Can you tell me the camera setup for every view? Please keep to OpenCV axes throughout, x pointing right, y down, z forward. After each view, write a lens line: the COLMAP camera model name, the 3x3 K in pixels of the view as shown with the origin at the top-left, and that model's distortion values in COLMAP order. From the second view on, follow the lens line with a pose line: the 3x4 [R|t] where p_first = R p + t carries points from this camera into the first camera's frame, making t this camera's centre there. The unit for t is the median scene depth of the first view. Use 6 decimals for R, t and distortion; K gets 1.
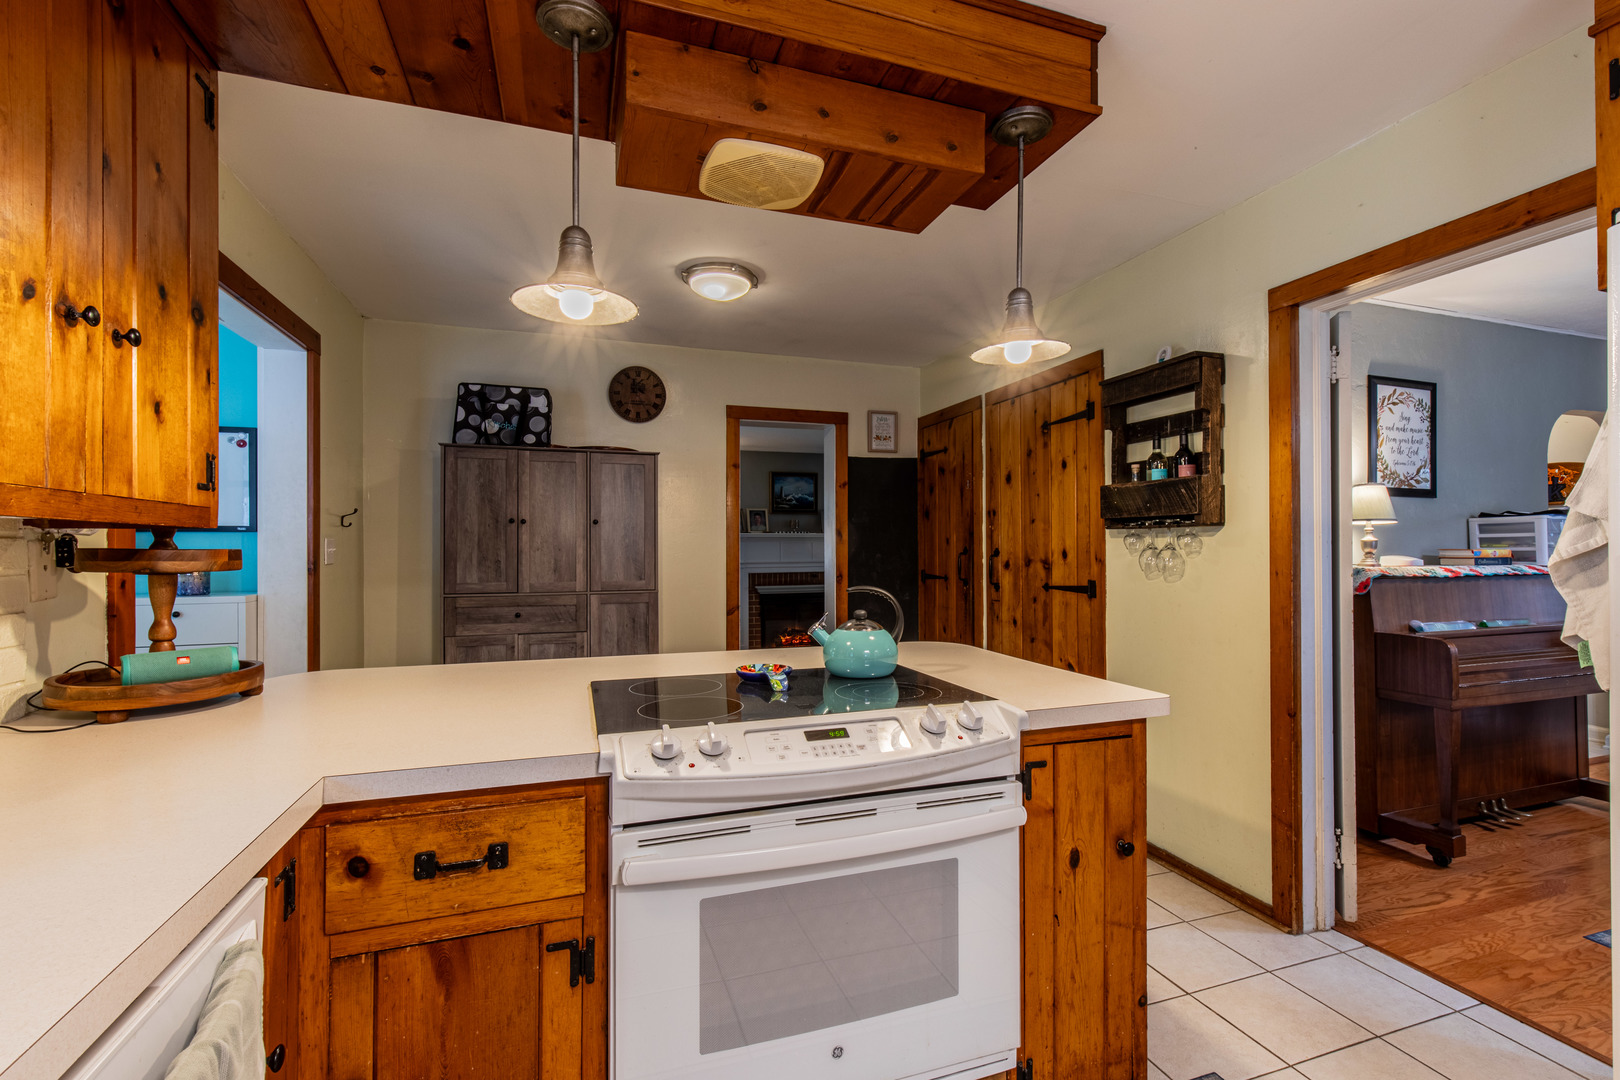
lens RADIAL K [[719.2, 0, 813.7], [0, 719.2, 540.2], [0, 0, 1]] dist [0.006539, 0.000229]
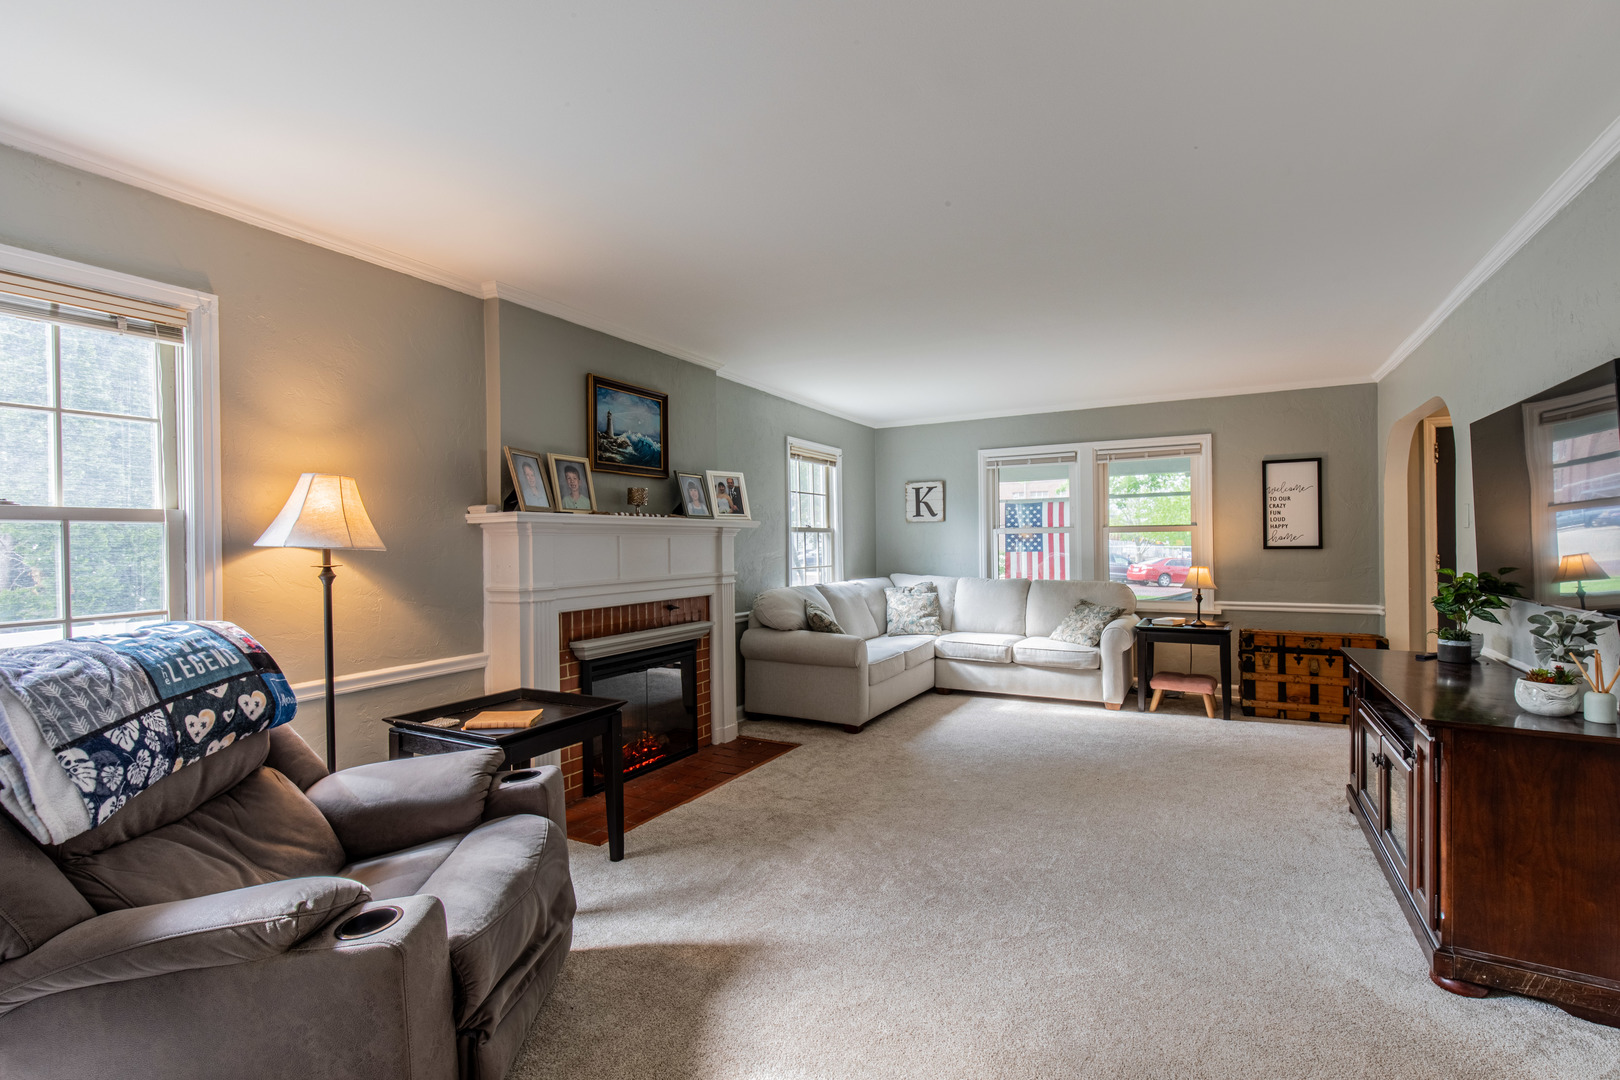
lens RADIAL K [[719.2, 0, 832.8], [0, 719.2, 540.0], [0, 0, 1]] dist [0.006539, 0.000229]
pose [[0.726869, -0.005098, 0.686757, -0.253439], [0.002897, 0.999986, 0.004357, 0.003474], [-0.686770, -0.001178, 0.726874, 0.591667]]
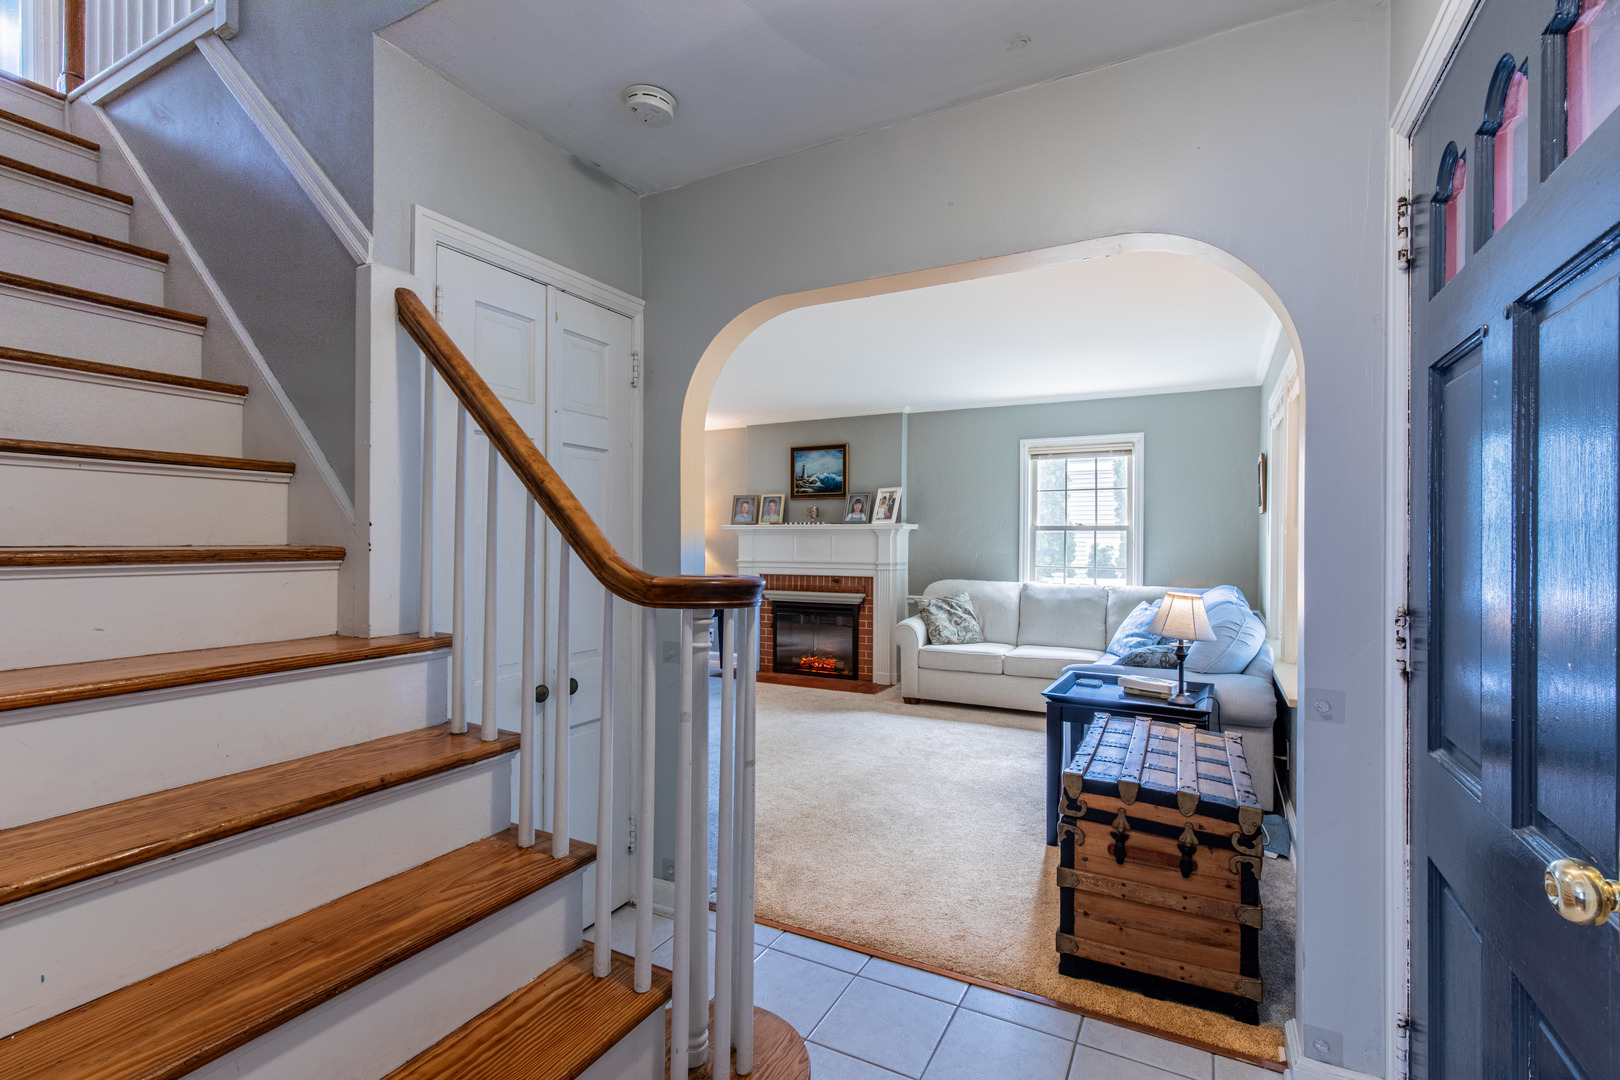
lens RADIAL K [[719.2, 0, 818.6], [0, 719.2, 545.9], [0, 0, 1]] dist [0.006539, 0.000229]
pose [[0.688433, 0.004624, -0.725285, 0.541681], [-0.001073, 0.999985, 0.005357, 0.009627], [0.725299, -0.002910, 0.688428, 0.481688]]
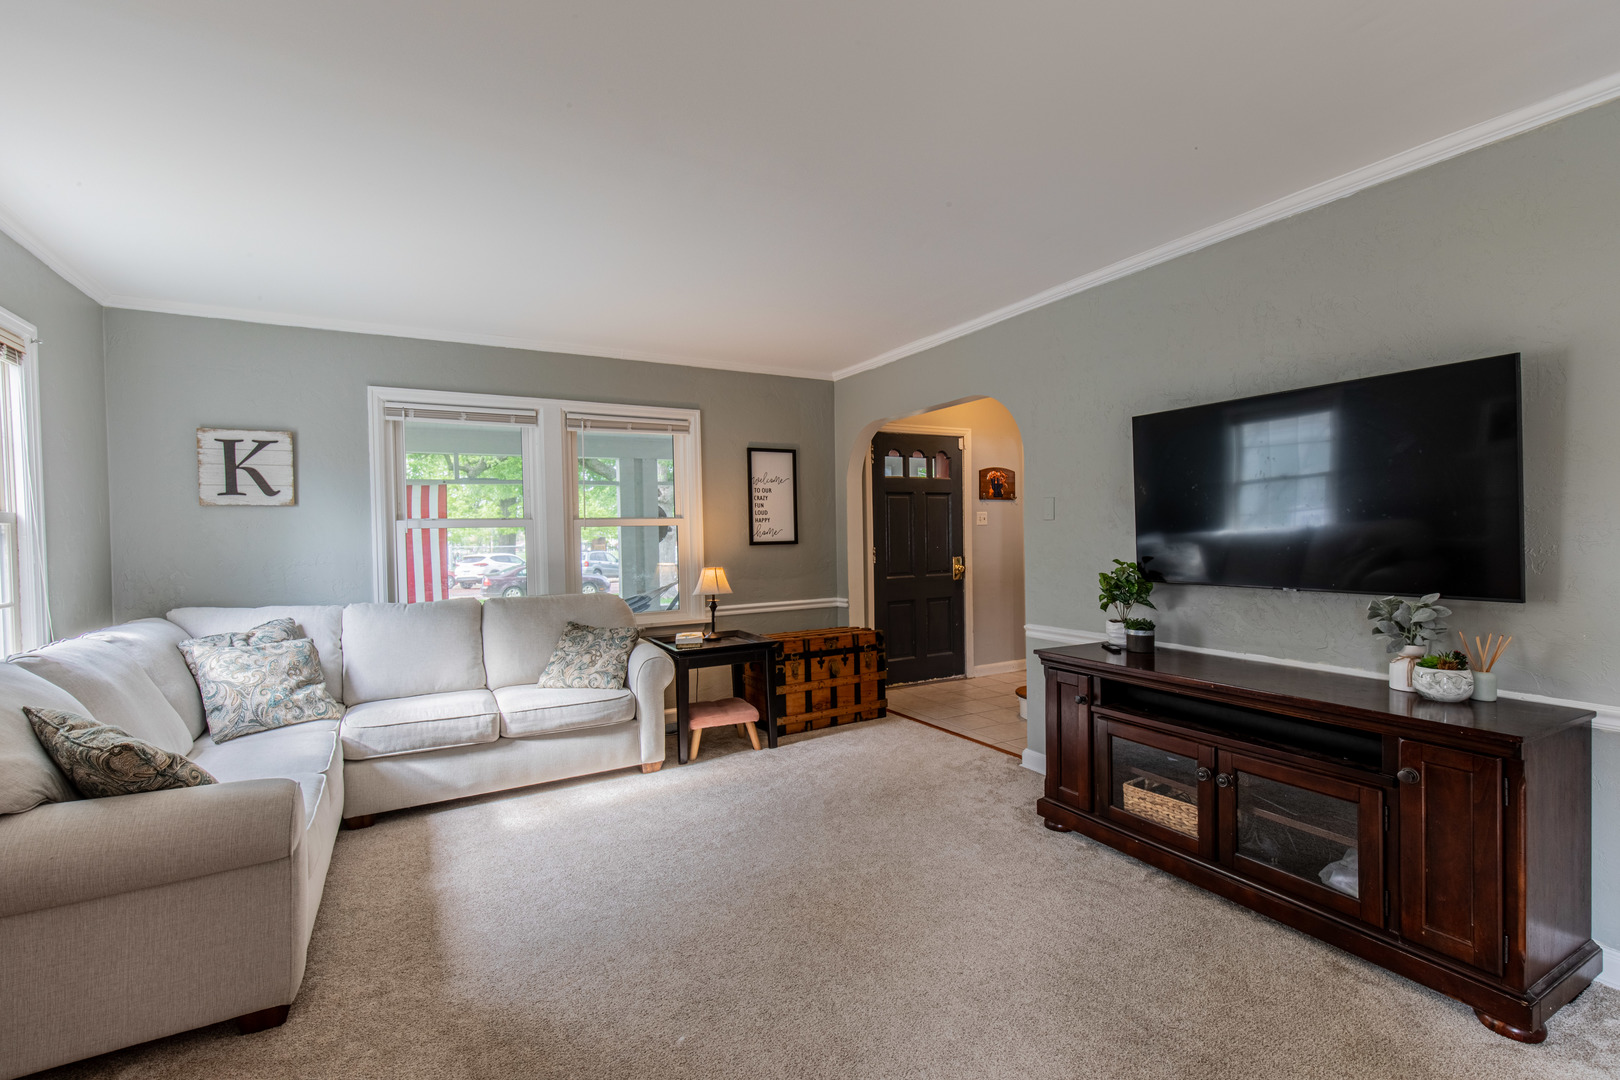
lens RADIAL K [[719.2, 0, 817.7], [0, 719.2, 539.7], [0, 0, 1]] dist [0.006539, 0.000229]
pose [[-0.190387, -0.007884, 0.981677, -0.110216], [0.008061, 0.999921, 0.009594, 0.005902], [-0.981676, 0.009740, -0.190309, 0.857476]]
